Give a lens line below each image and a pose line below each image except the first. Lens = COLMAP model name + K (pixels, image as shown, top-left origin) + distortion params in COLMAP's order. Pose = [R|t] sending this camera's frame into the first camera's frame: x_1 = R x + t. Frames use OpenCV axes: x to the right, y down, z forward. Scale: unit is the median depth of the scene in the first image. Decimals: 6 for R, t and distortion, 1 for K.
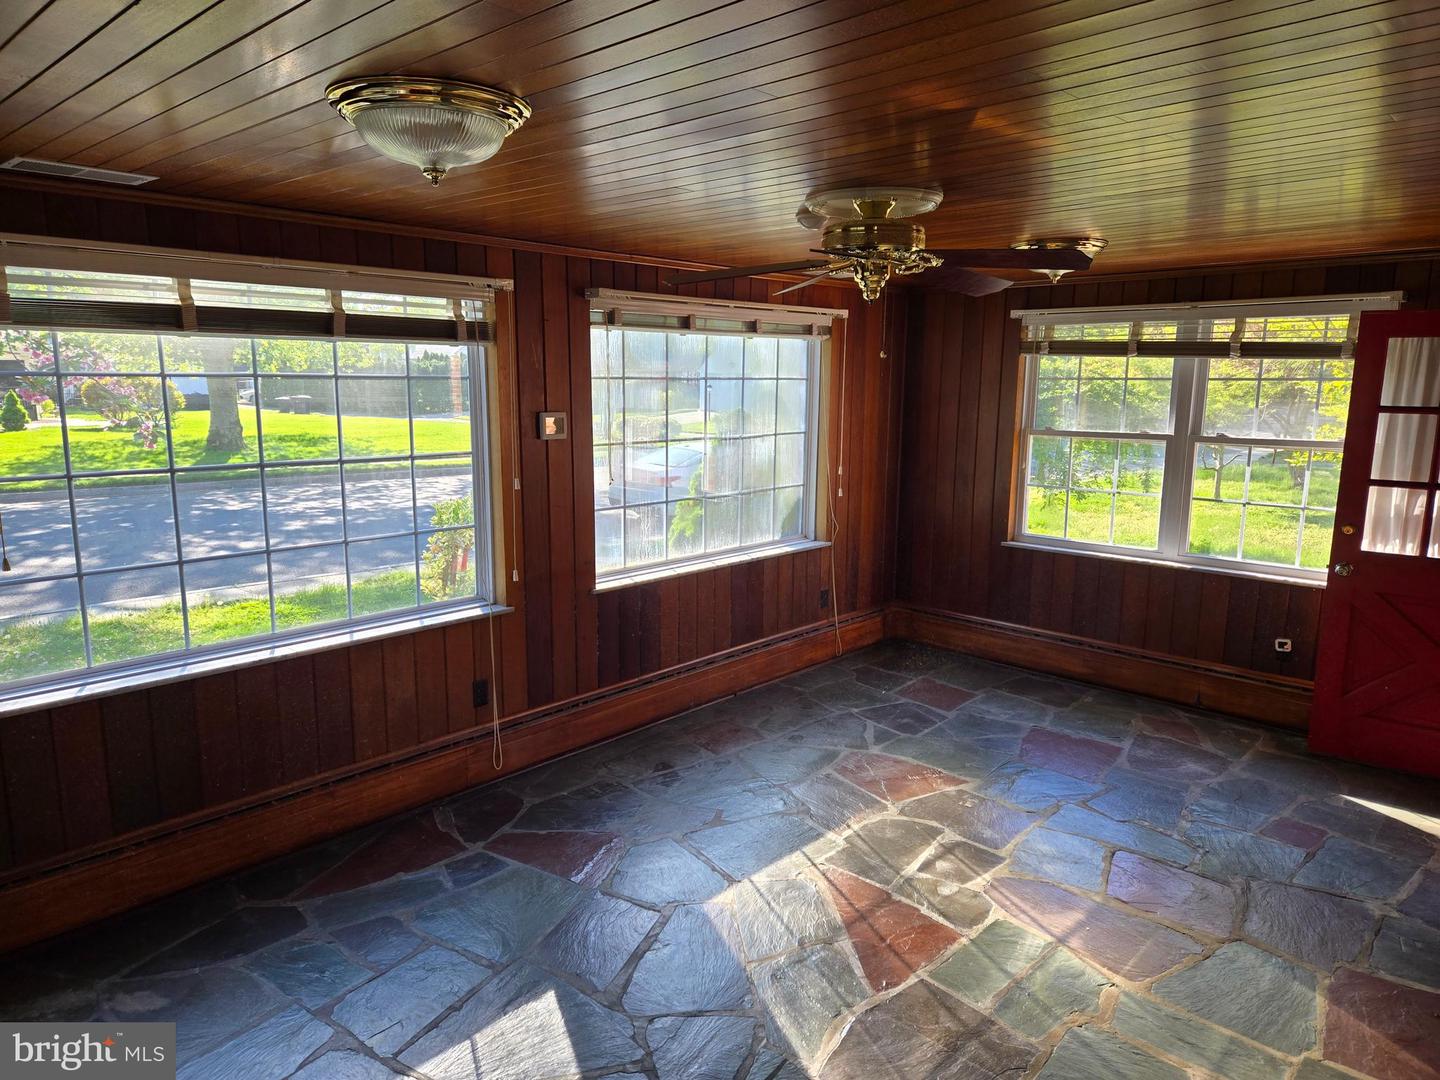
lens RADIAL K [[967.2, 0, 717.4], [0, 967.2, 547.8], [0, 0, 1]] dist [0.046478, -0.011126]
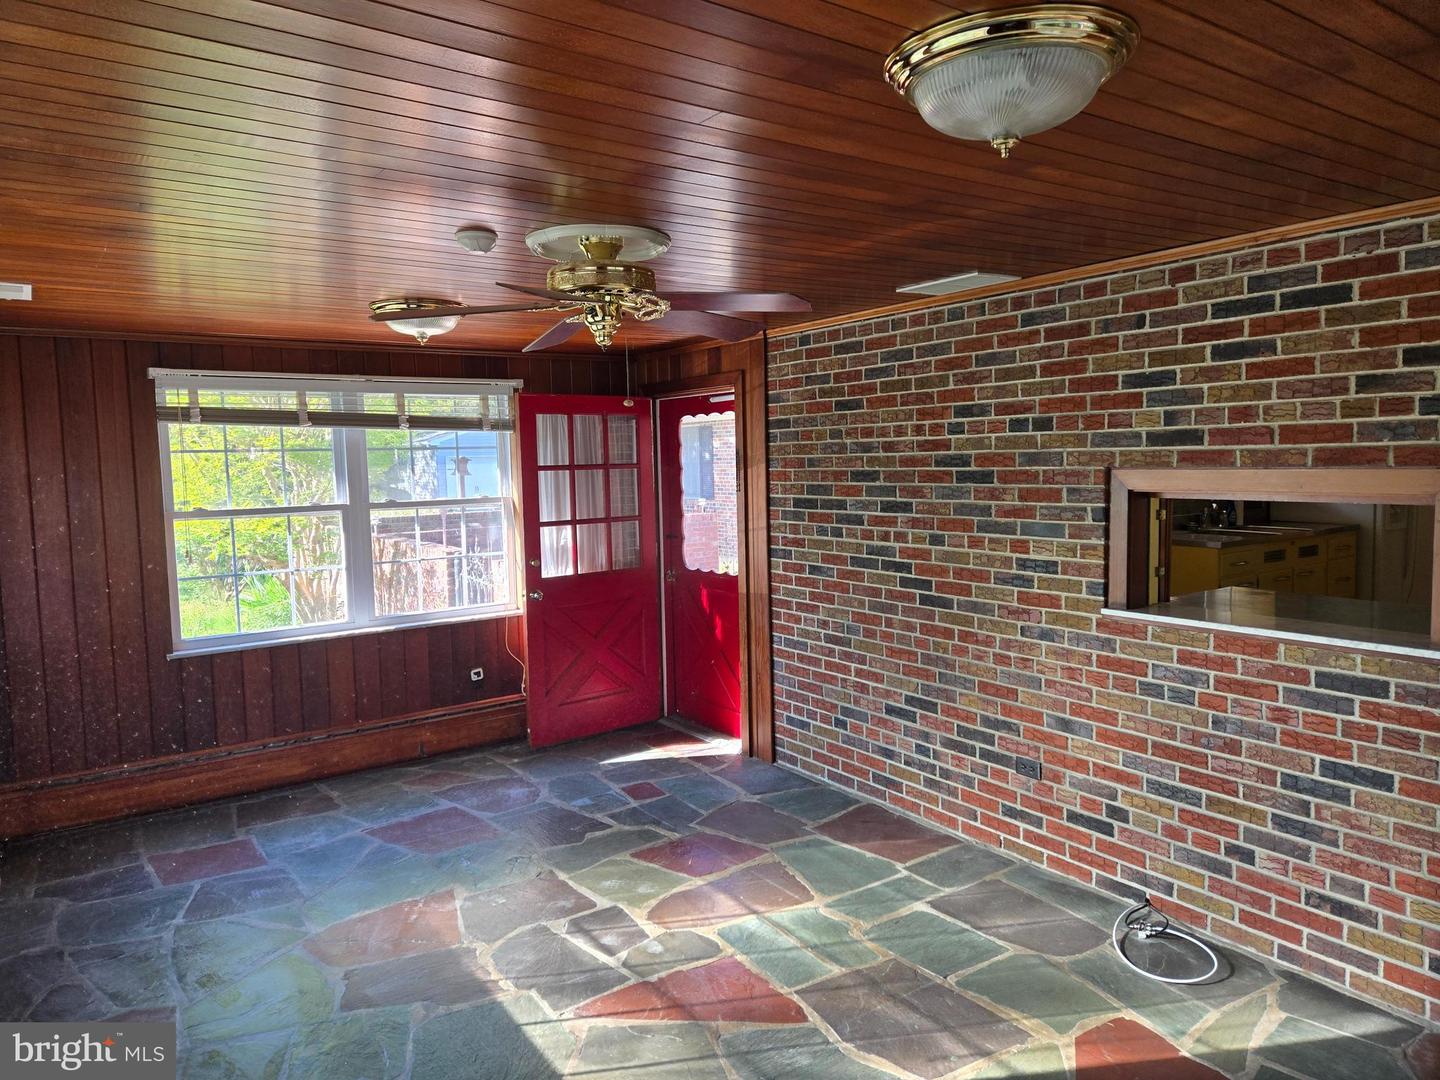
lens RADIAL K [[967.2, 0, 717.2], [0, 967.2, 529.8], [0, 0, 1]] dist [0.046478, -0.011126]
pose [[0.198989, -0.087179, 0.976116, -0.481544], [0.199820, 0.978720, 0.046677, -0.066222], [-0.959414, 0.185760, 0.212175, 0.470753]]
